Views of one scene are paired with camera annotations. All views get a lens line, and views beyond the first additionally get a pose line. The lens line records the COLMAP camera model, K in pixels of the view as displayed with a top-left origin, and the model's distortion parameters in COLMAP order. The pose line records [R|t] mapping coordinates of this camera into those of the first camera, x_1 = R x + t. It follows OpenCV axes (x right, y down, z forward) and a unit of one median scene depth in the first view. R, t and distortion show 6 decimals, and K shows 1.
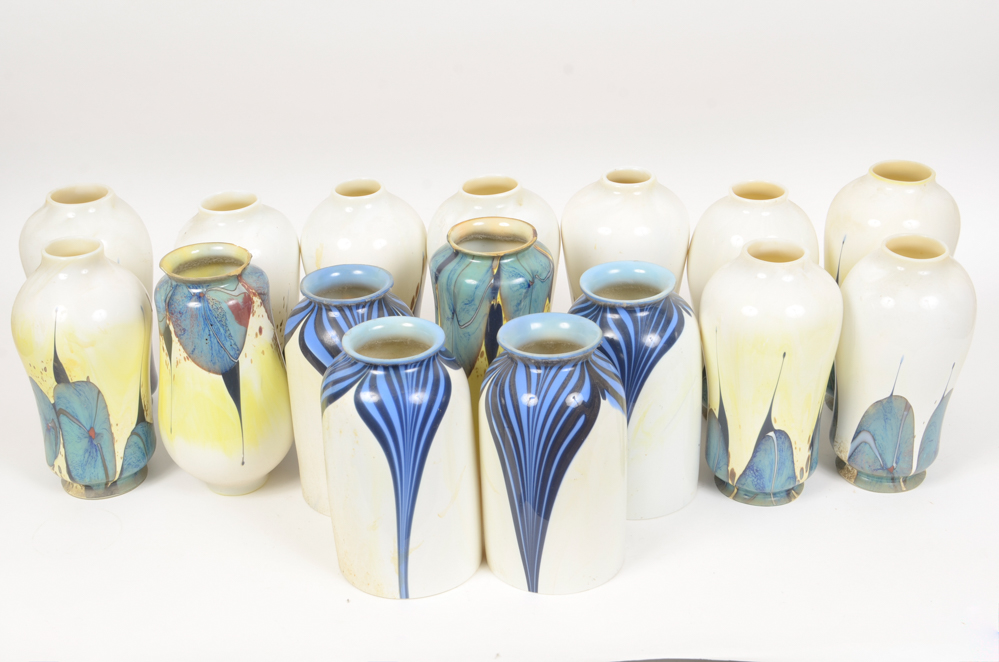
lens RADIAL K [[1373.9, 0, 501.4], [0, 1373.9, 328.9], [0, 0, 1]] dist [0.001920, 0.000000]
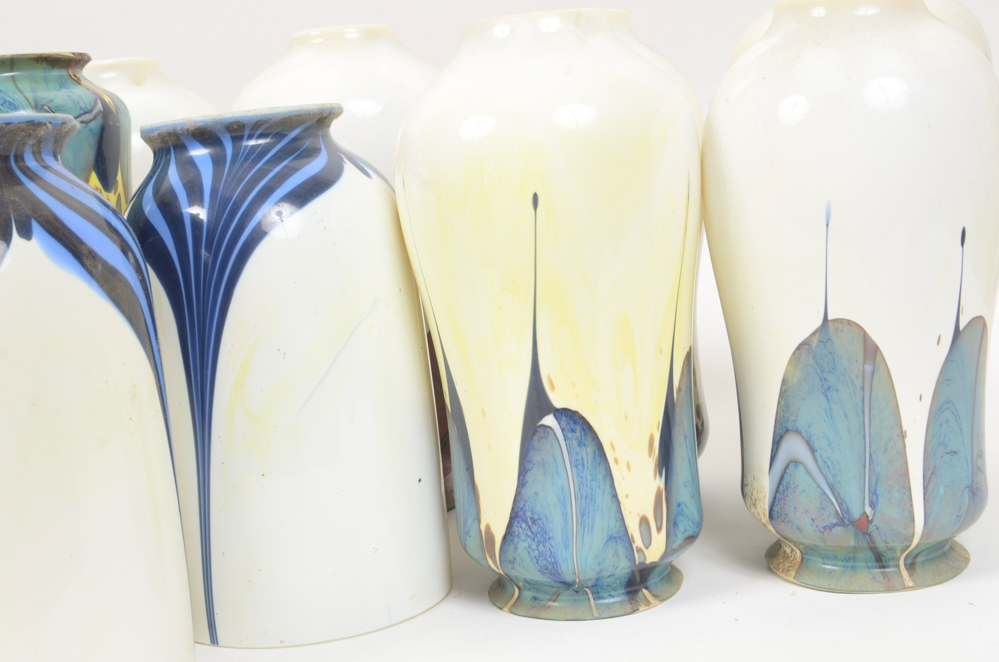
lens RADIAL K [[1373.9, 0, 505.1], [0, 1373.9, 332.8], [0, 0, 1]] dist [0.001920, 0.000000]
pose [[0.987801, -0.050692, -0.147241, 0.246066], [0.001200, 0.947982, -0.318322, 0.186545], [0.155719, 0.314262, 0.936478, 0.579921]]
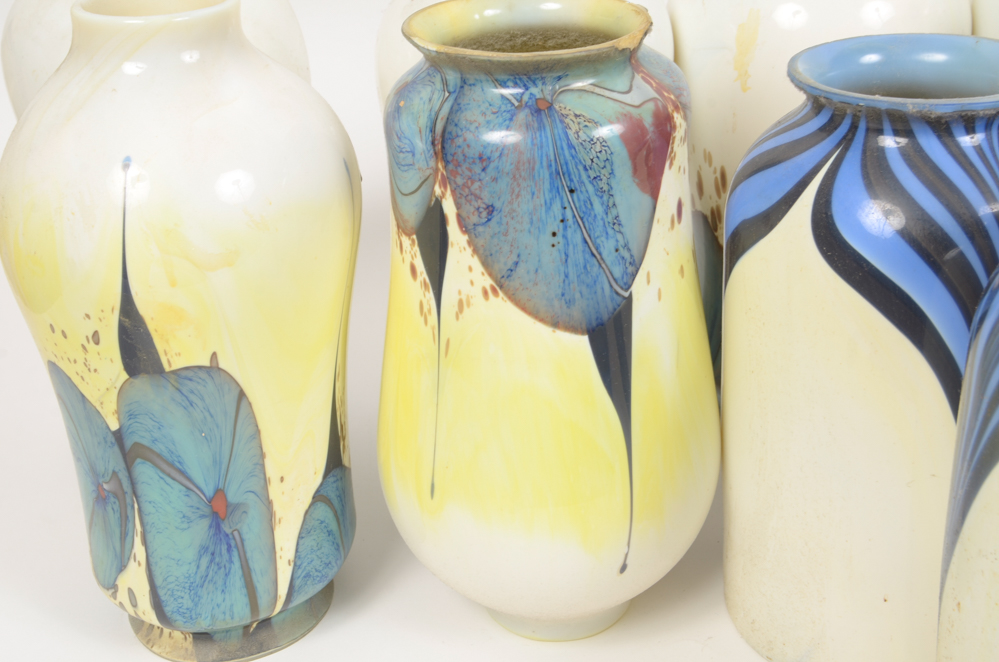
lens RADIAL K [[1373.9, 0, 497.3], [0, 1373.9, 333.7], [0, 0, 1]] dist [0.001920, 0.000000]
pose [[0.998973, -0.038332, 0.024155, -0.235018], [0.038183, 0.999249, 0.006605, 0.029992], [-0.024390, -0.005676, 0.999686, 0.636563]]
